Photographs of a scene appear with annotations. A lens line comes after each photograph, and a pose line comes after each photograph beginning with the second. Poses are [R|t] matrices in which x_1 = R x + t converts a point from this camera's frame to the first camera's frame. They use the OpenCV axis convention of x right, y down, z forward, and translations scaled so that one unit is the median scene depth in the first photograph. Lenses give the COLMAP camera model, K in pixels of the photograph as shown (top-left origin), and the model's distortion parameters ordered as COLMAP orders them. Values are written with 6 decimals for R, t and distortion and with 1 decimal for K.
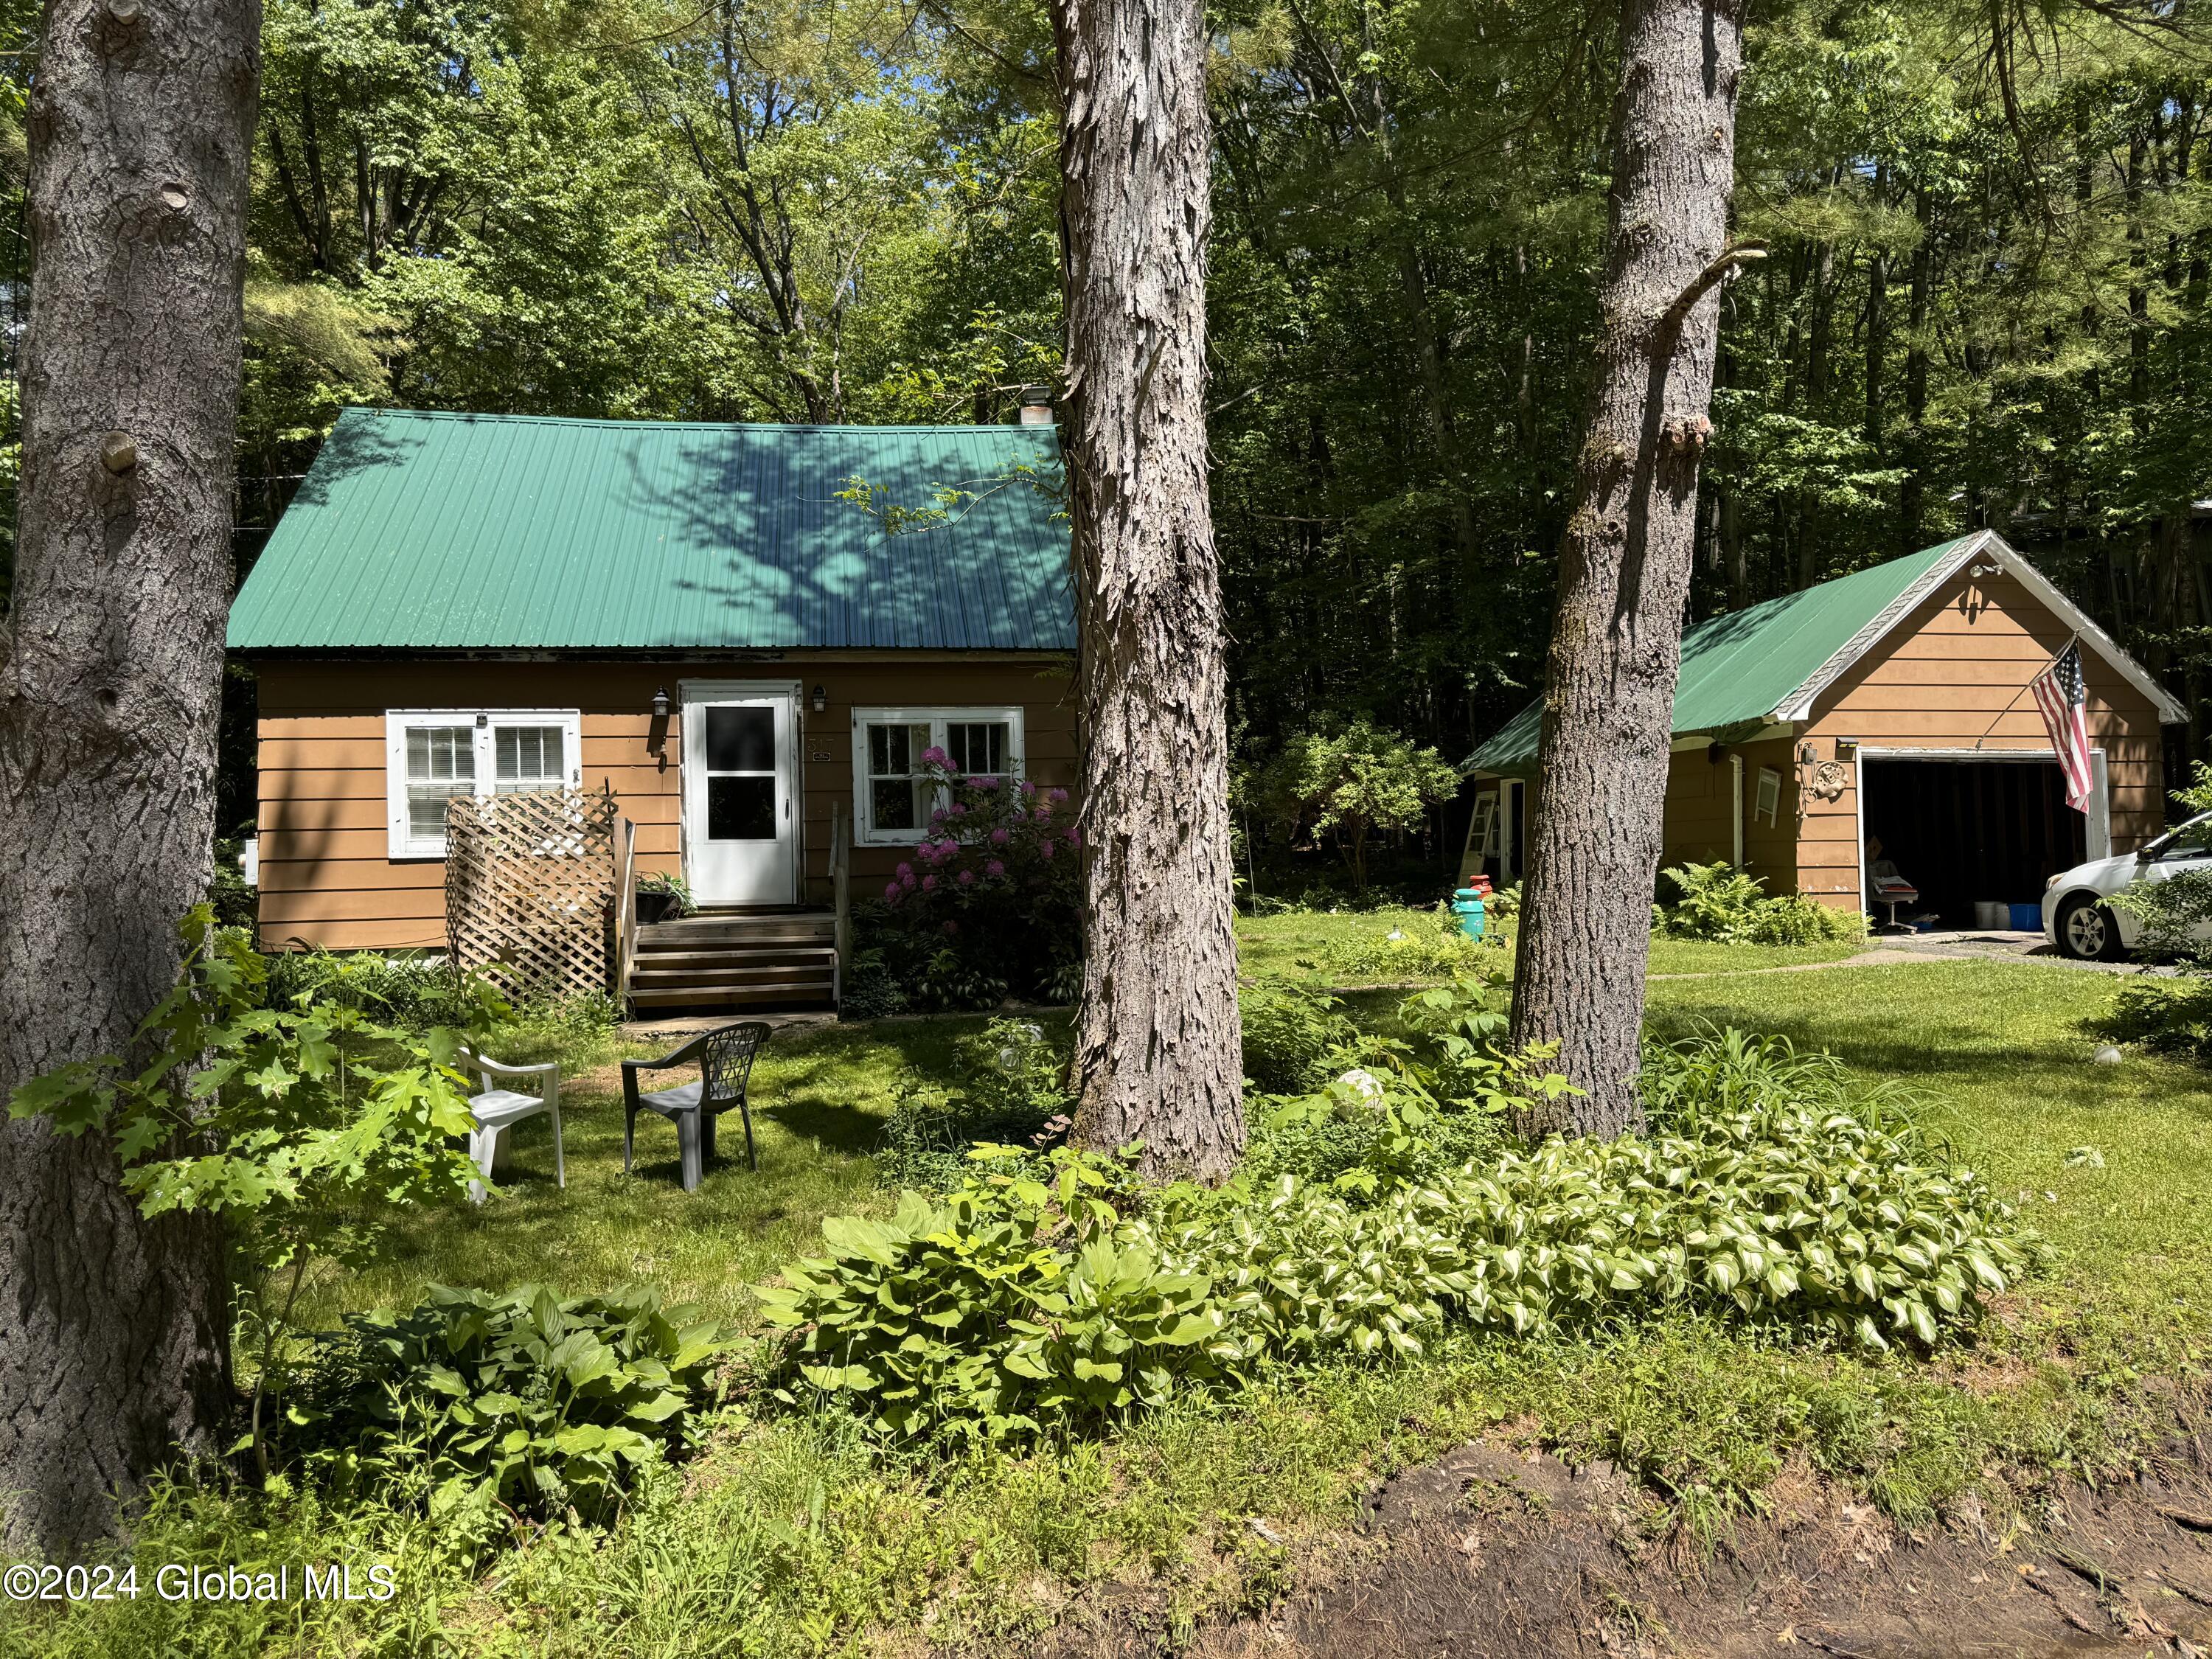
lens RADIAL K [[1526.6, 0, 1106.0], [0, 1526.6, 829.5], [0, 0, 1]] dist [0.172615, -0.328162]
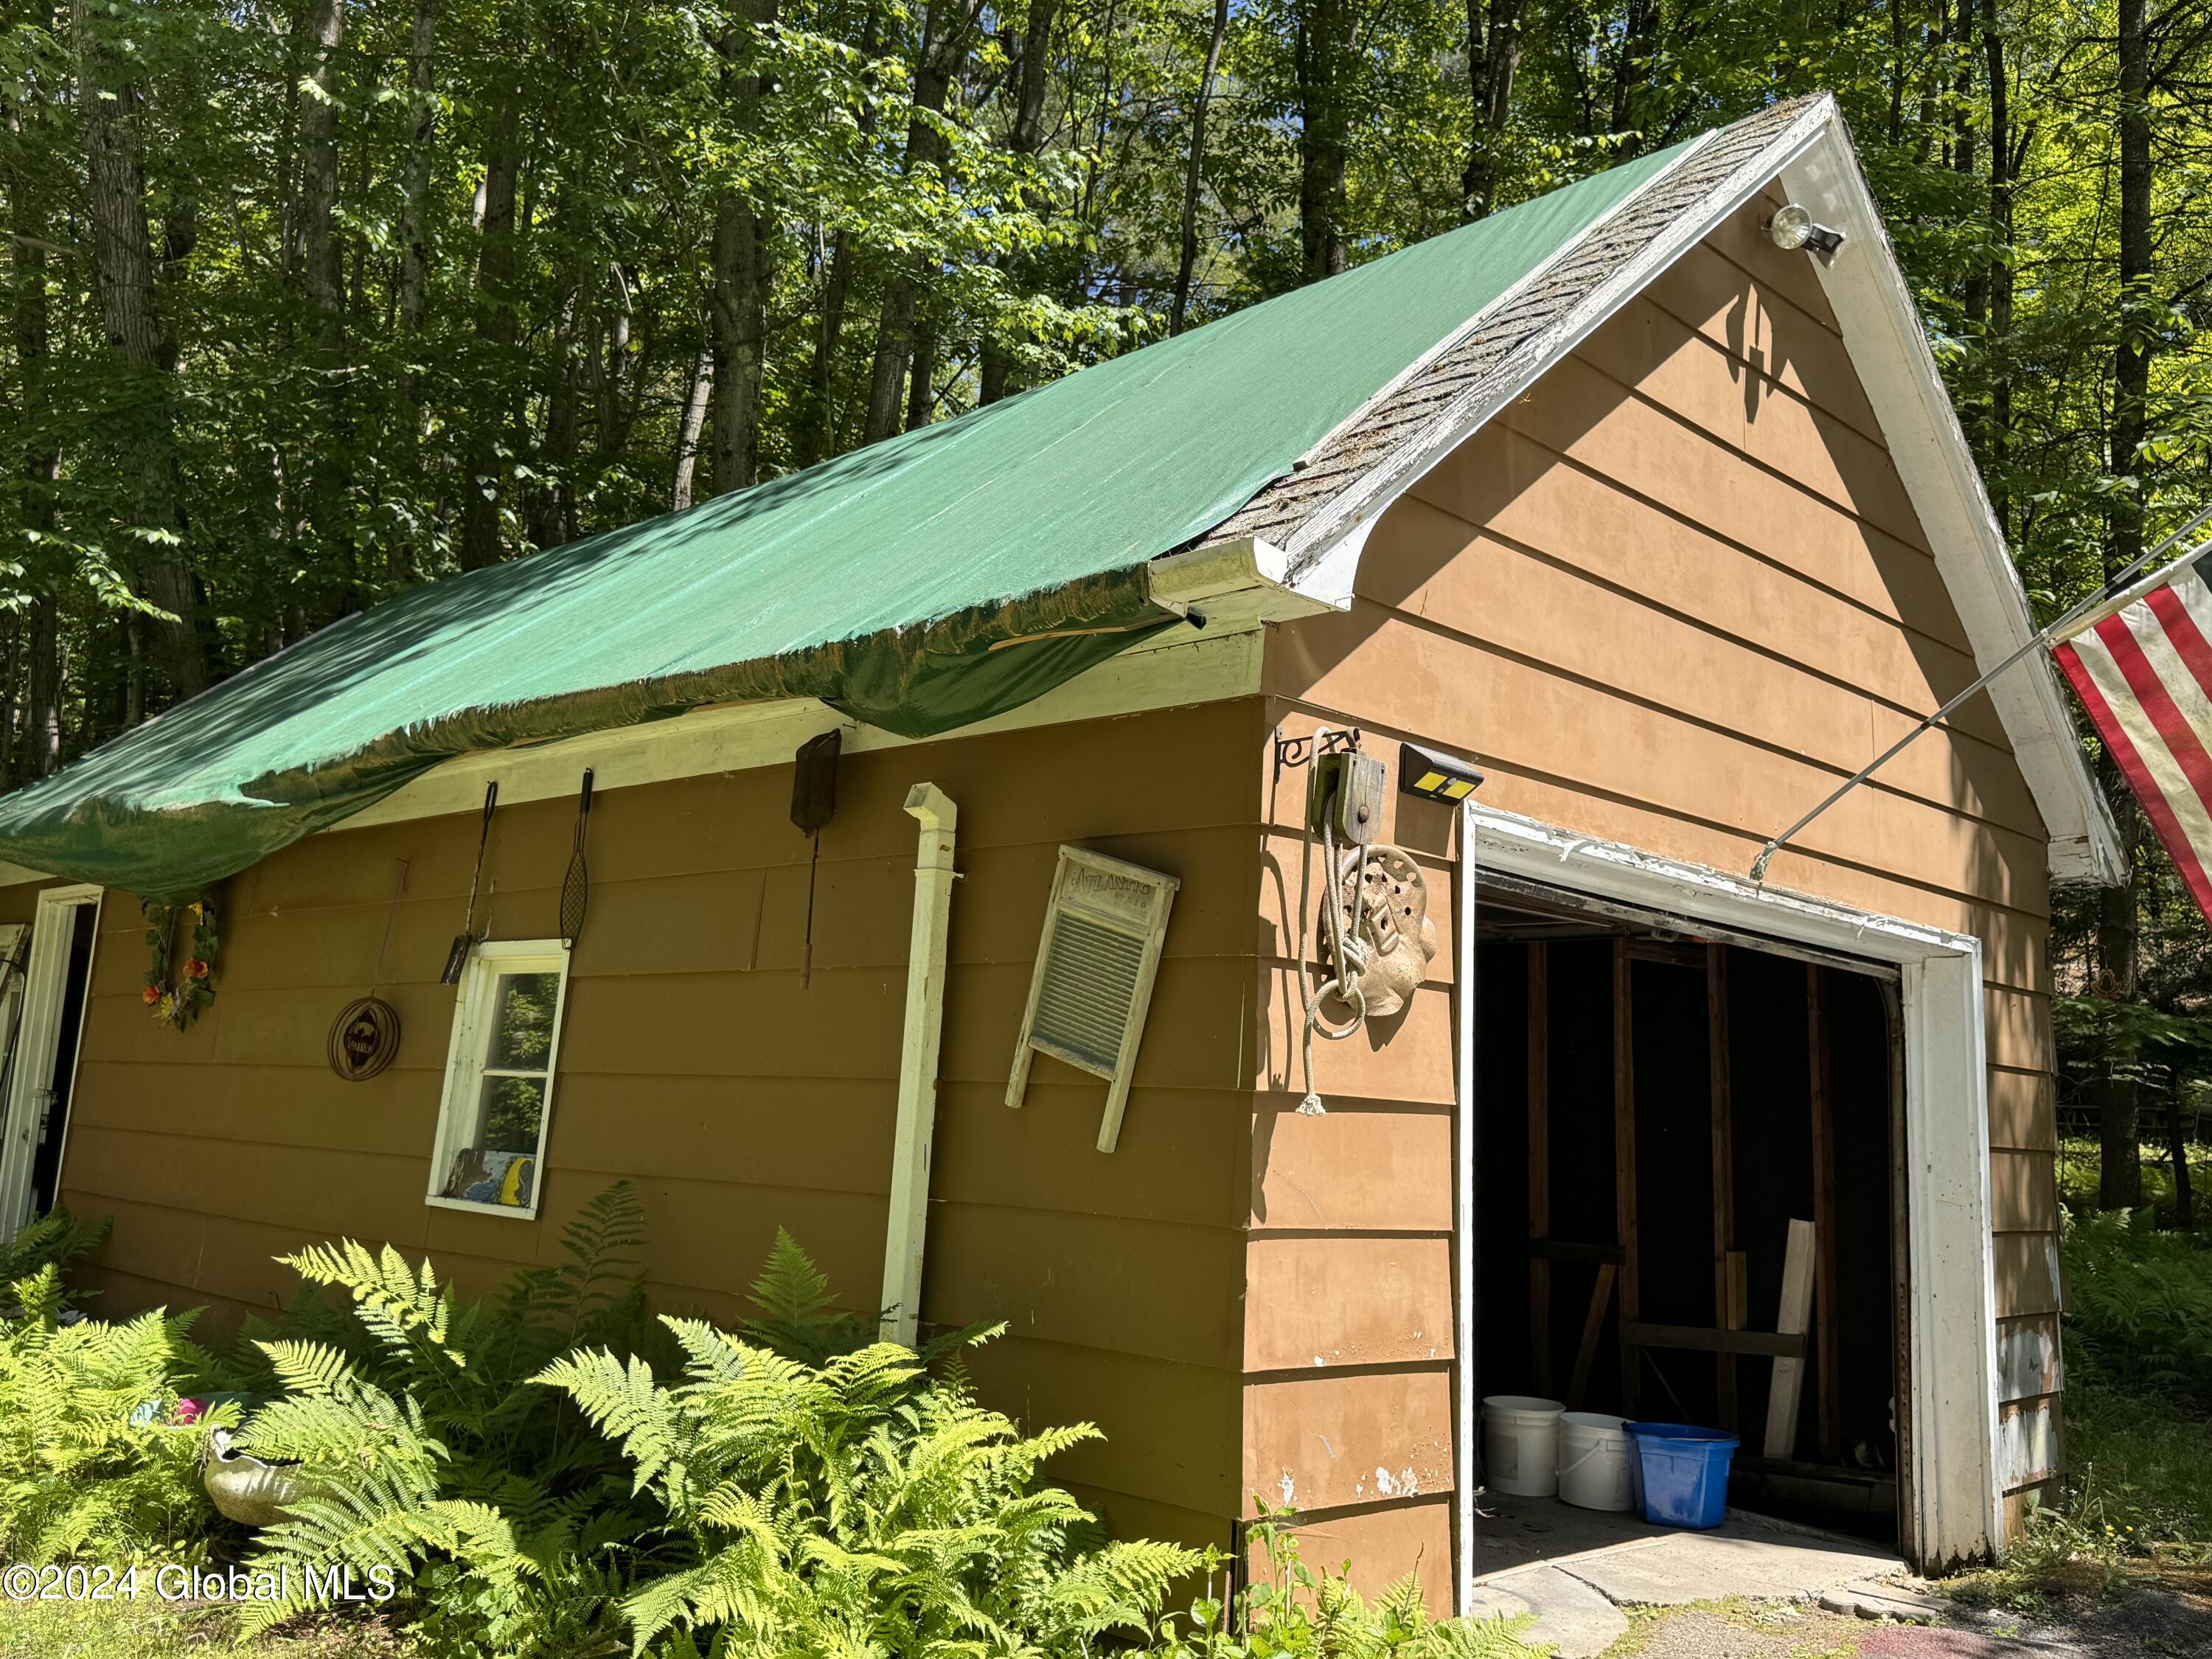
lens RADIAL K [[1922.8, 0, 1106.0], [0, 1922.8, 829.5], [0, 0, 1]] dist [0.185837, -0.356966]
pose [[0.792498, 0.142020, 0.593108, 0.314022], [-0.073401, 0.987650, -0.138416, -0.008150], [-0.605441, 0.066160, 0.793135, 0.912550]]
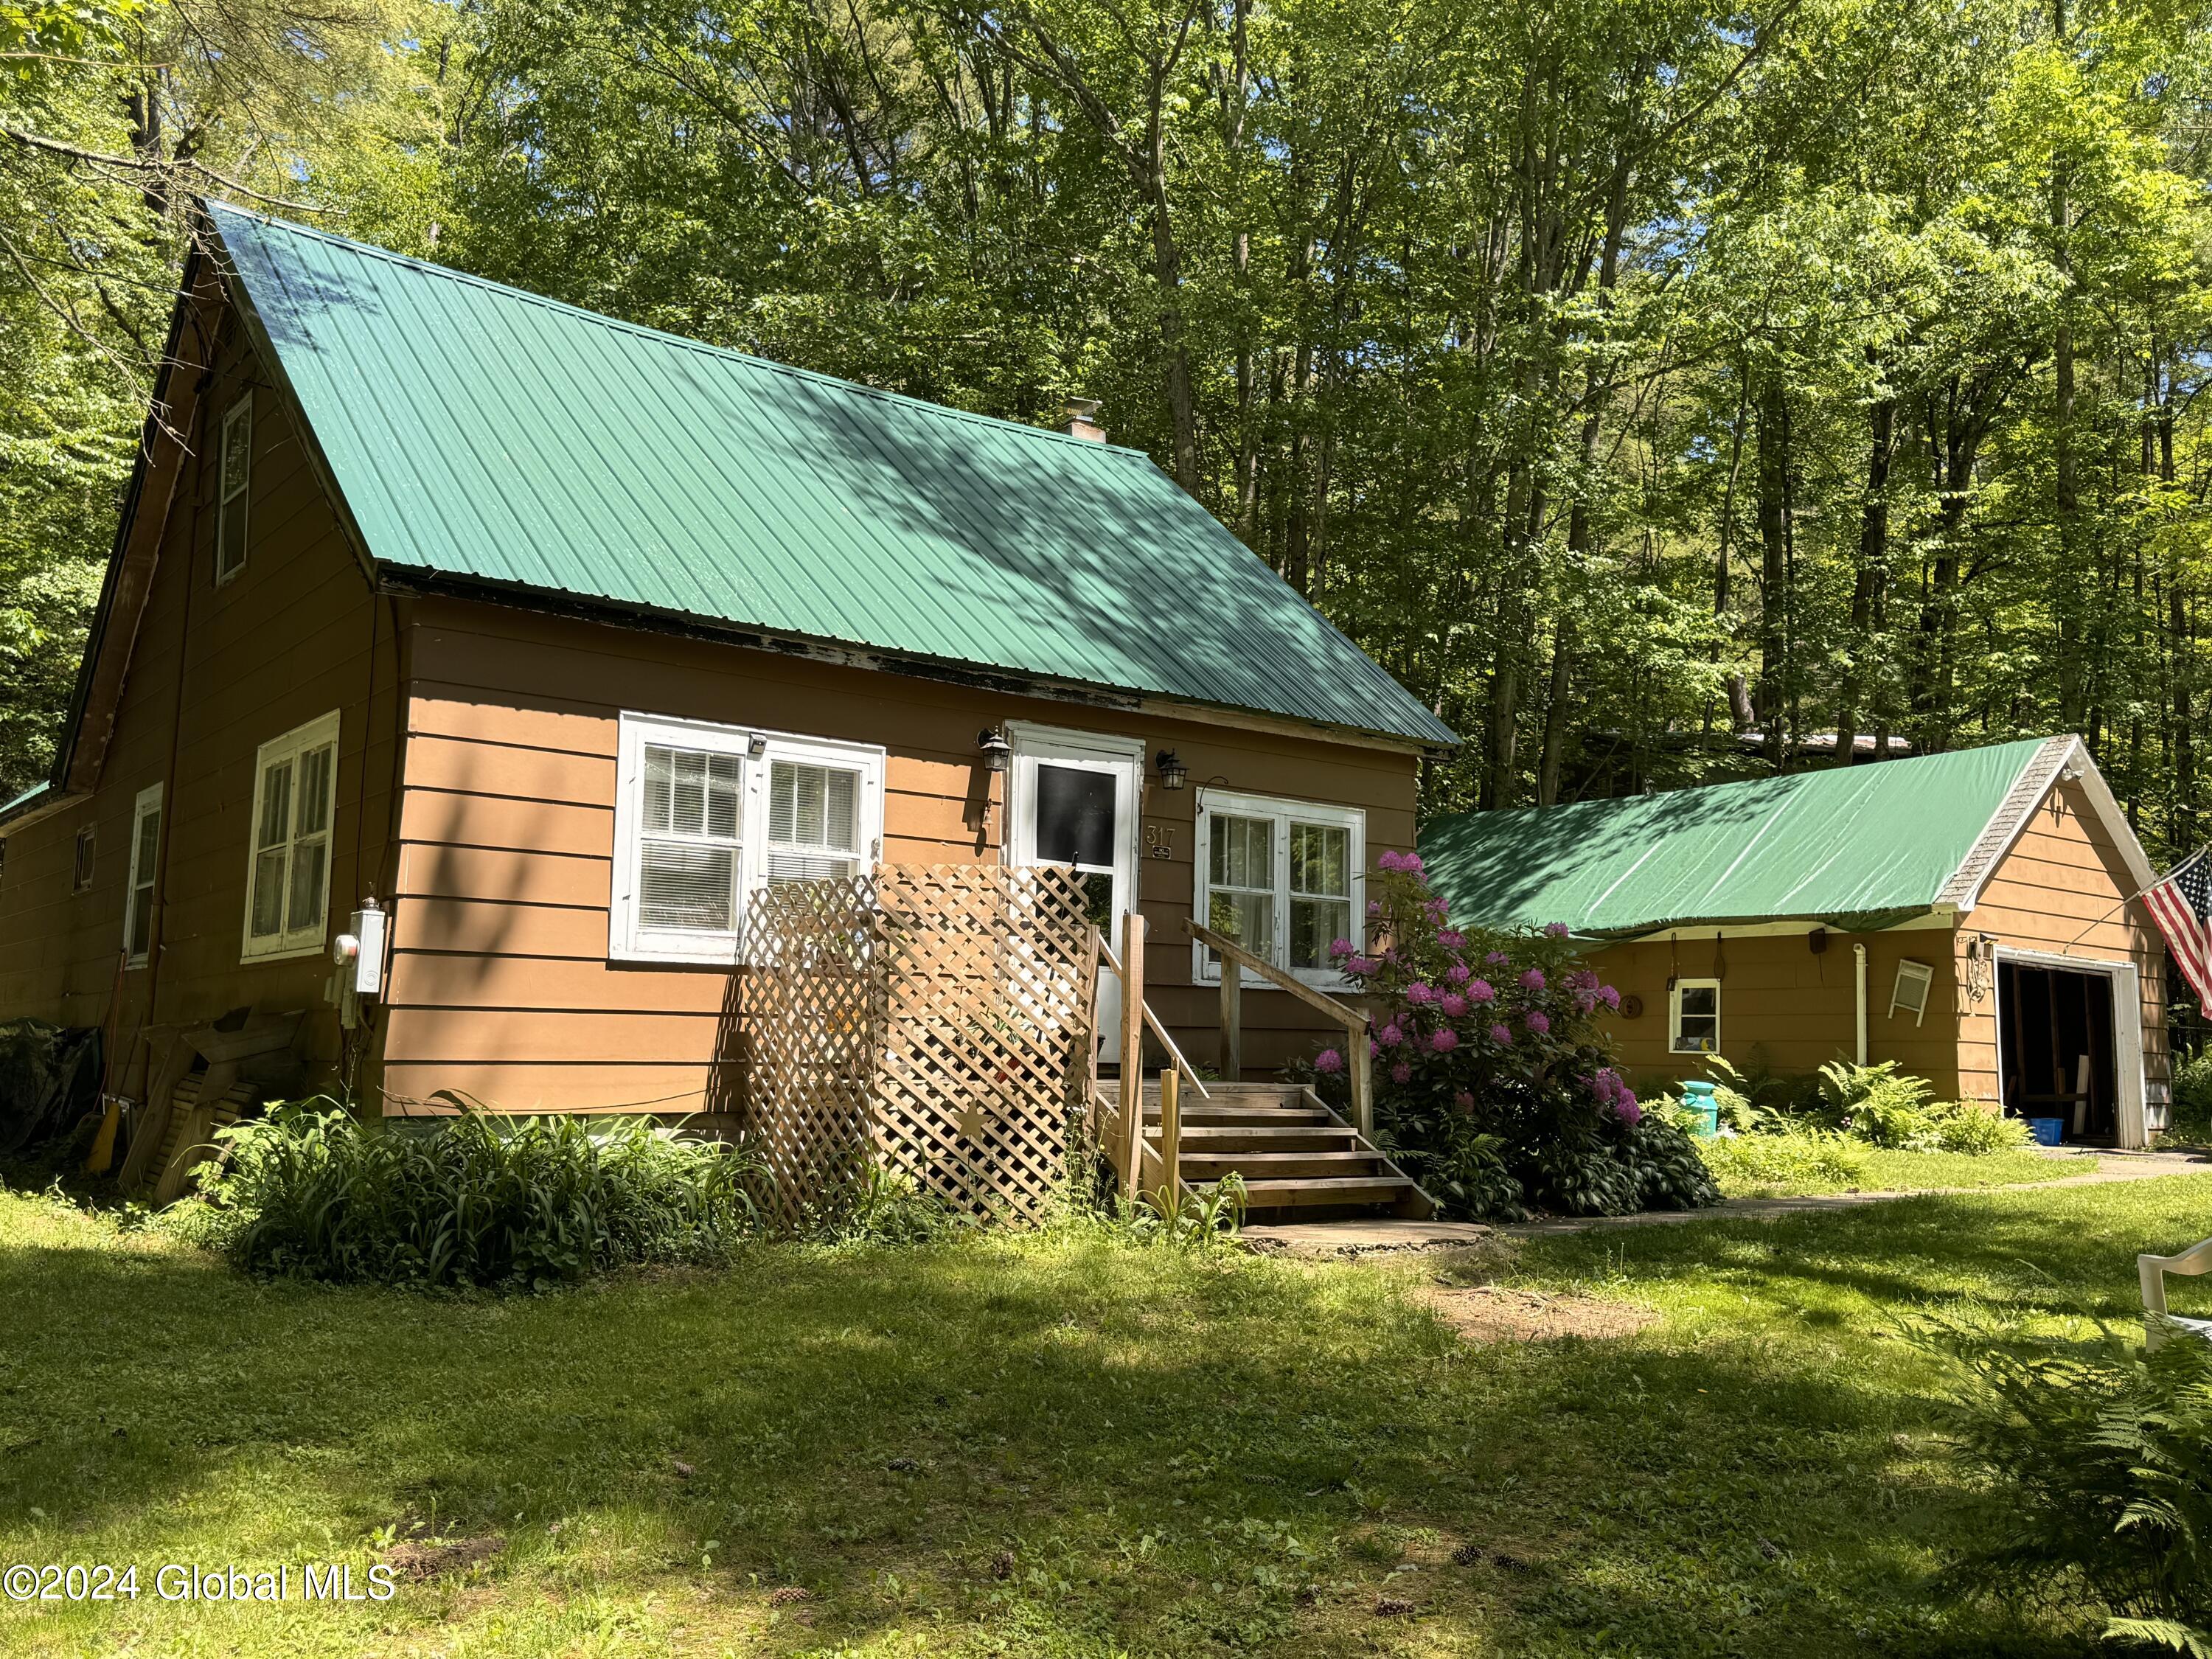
lens RADIAL K [[1922.8, 0, 1106.0], [0, 1922.8, 829.5], [0, 0, 1]] dist [0.185837, -0.356966]
pose [[0.866822, 0.096959, 0.489099, -0.644183], [-0.046250, 0.992317, -0.114748, 0.044421], [-0.496468, 0.076845, 0.864647, 0.258827]]
